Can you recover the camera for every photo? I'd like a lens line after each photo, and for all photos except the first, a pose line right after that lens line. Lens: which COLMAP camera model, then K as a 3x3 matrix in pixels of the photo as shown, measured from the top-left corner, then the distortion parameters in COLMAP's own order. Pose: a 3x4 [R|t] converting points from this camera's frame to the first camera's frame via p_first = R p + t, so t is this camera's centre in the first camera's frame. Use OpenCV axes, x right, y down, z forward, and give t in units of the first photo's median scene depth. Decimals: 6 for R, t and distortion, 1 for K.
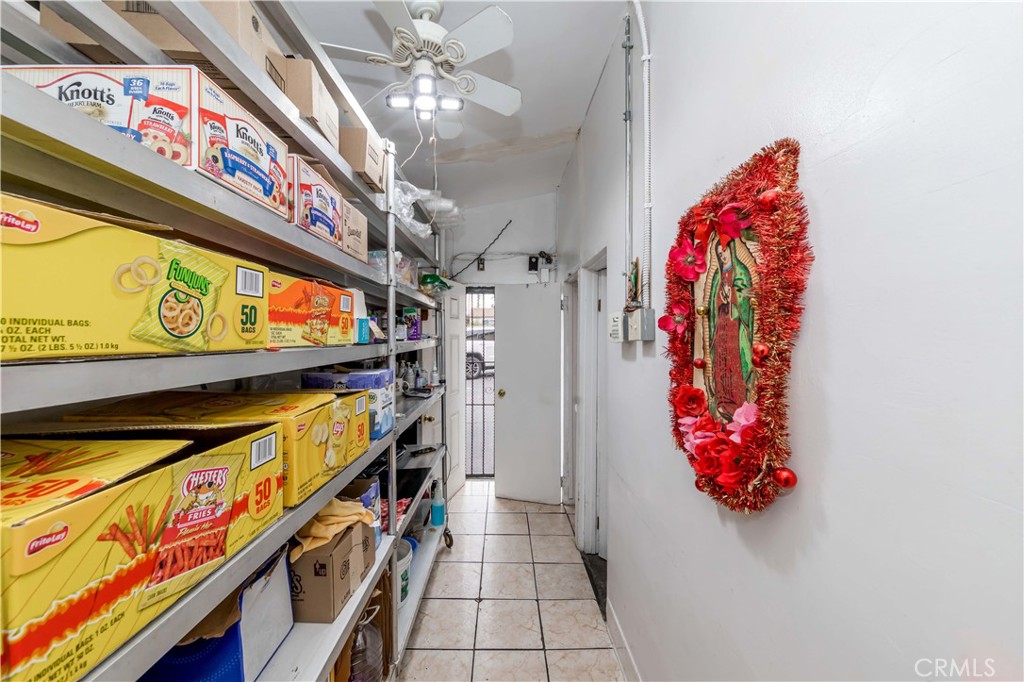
lens RADIAL K [[374.7, 0, 511.8], [0, 374.7, 338.9], [0, 0, 1]] dist [-0.024217, 0.006677]
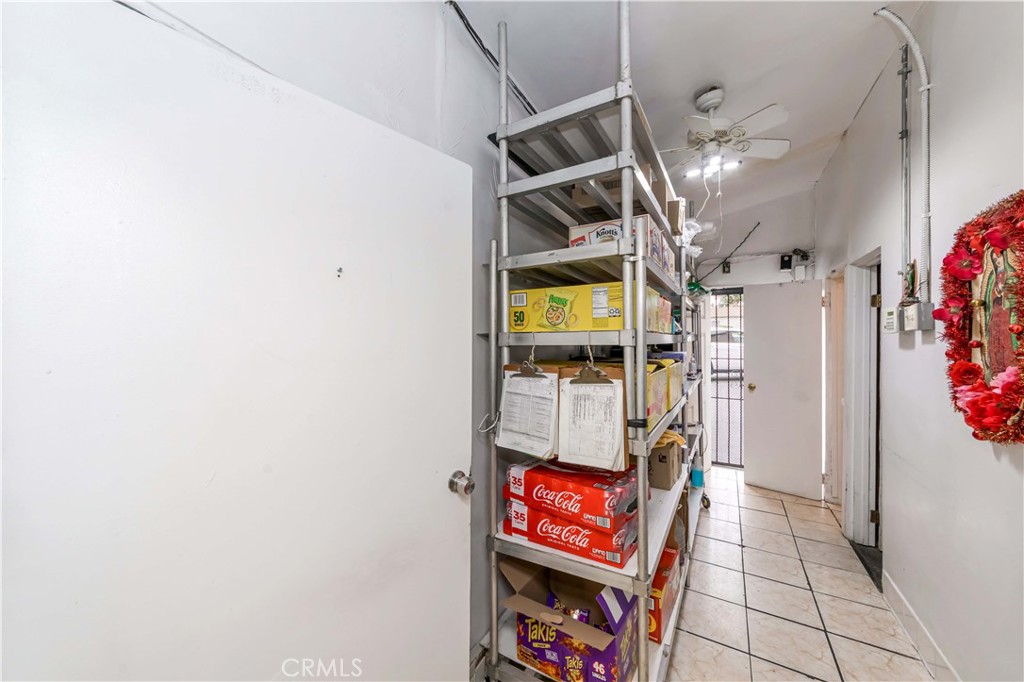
lens RADIAL K [[374.7, 0, 511.8], [0, 374.7, 338.9], [0, 0, 1]] dist [-0.024217, 0.006677]
pose [[0.852962, -0.001592, -0.521971, -0.143014], [-0.002607, 0.999970, -0.007310, 0.043028], [0.521967, 0.007596, 0.852932, -0.646694]]
